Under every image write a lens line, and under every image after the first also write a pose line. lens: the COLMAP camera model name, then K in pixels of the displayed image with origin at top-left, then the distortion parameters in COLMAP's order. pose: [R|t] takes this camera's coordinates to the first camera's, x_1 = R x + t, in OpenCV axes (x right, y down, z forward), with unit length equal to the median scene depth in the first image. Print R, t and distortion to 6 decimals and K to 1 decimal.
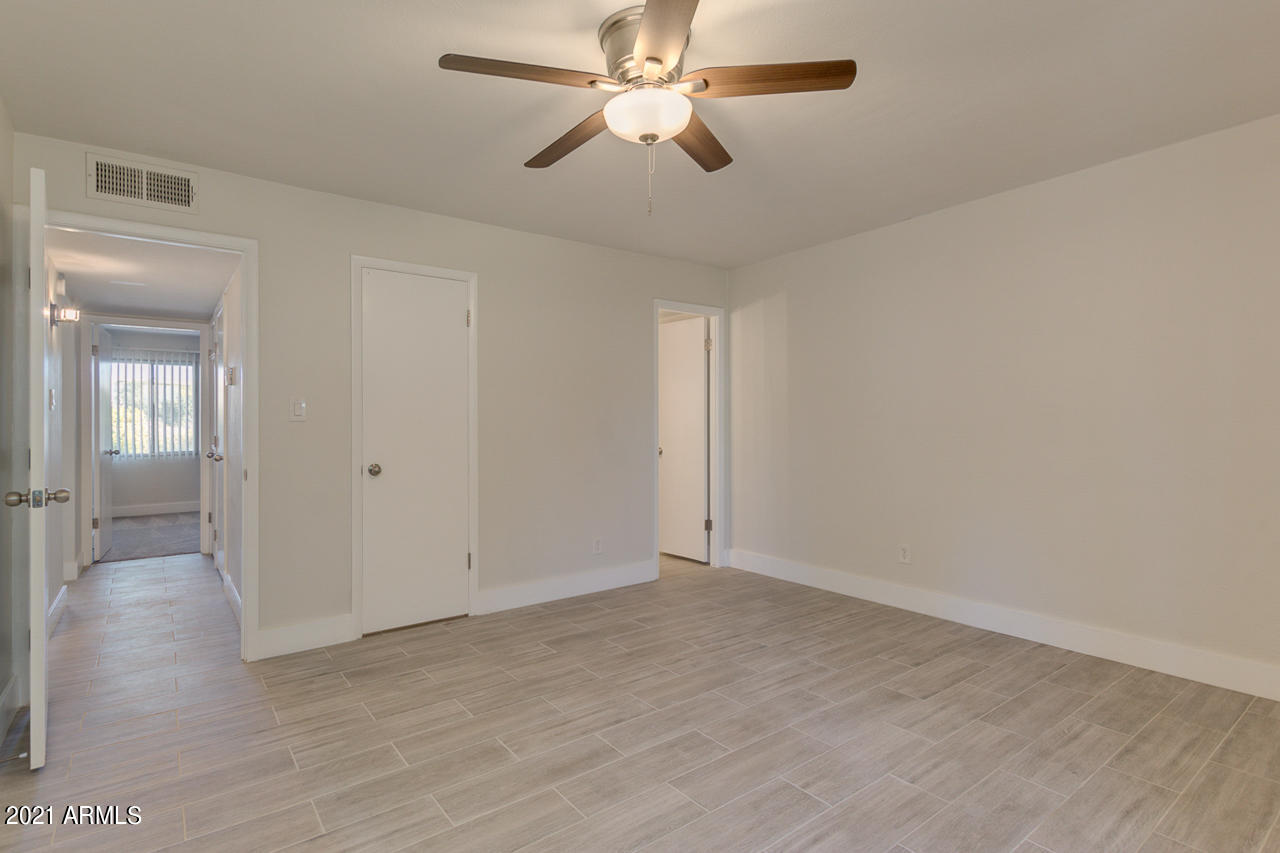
lens RADIAL K [[630.2, 0, 642.1], [0, 630.2, 427.5], [0, 0, 1]] dist [0.009757, 0.000558]
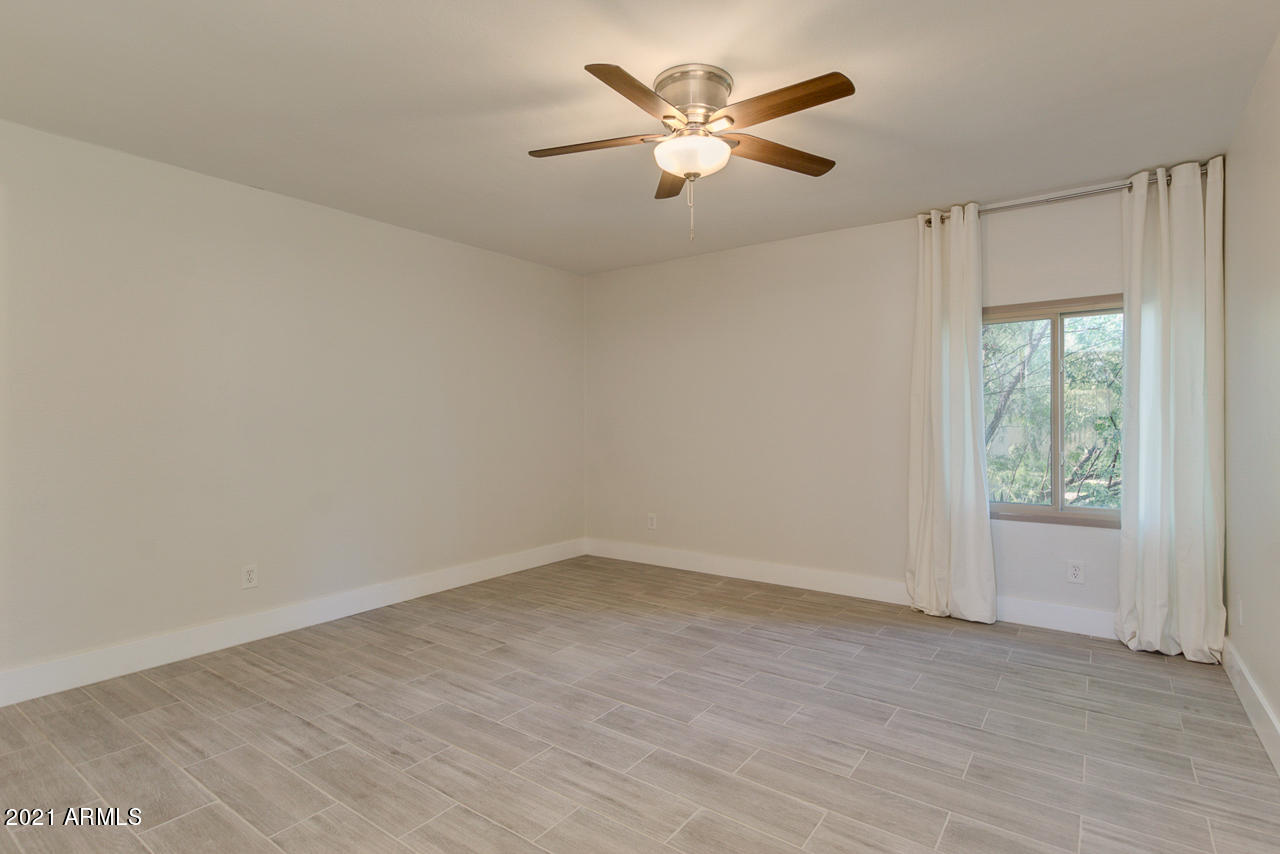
lens RADIAL K [[630.2, 0, 641.4], [0, 630.2, 424.2], [0, 0, 1]] dist [0.009757, 0.000558]
pose [[-0.280834, 0.002270, 0.959754, -0.721654], [0.011578, 0.999932, 0.001023, -0.001086], [-0.959687, 0.011399, -0.280841, 0.947468]]
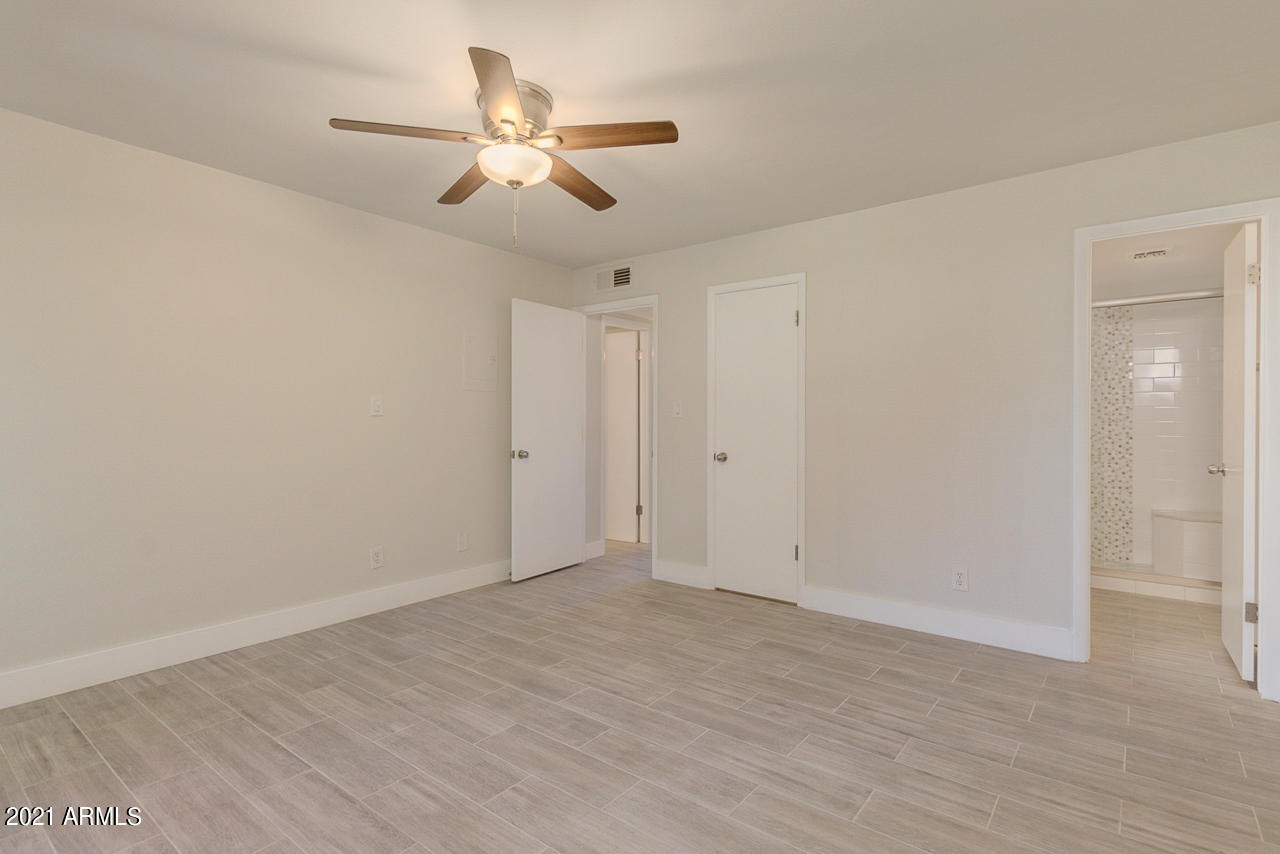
lens RADIAL K [[630.2, 0, 649.3], [0, 630.2, 425.7], [0, 0, 1]] dist [0.009757, 0.000558]
pose [[0.255366, 0.014399, -0.966737, 0.833843], [-0.009600, 0.999878, 0.012357, -0.009738], [0.966797, 0.006125, 0.255473, 0.627587]]
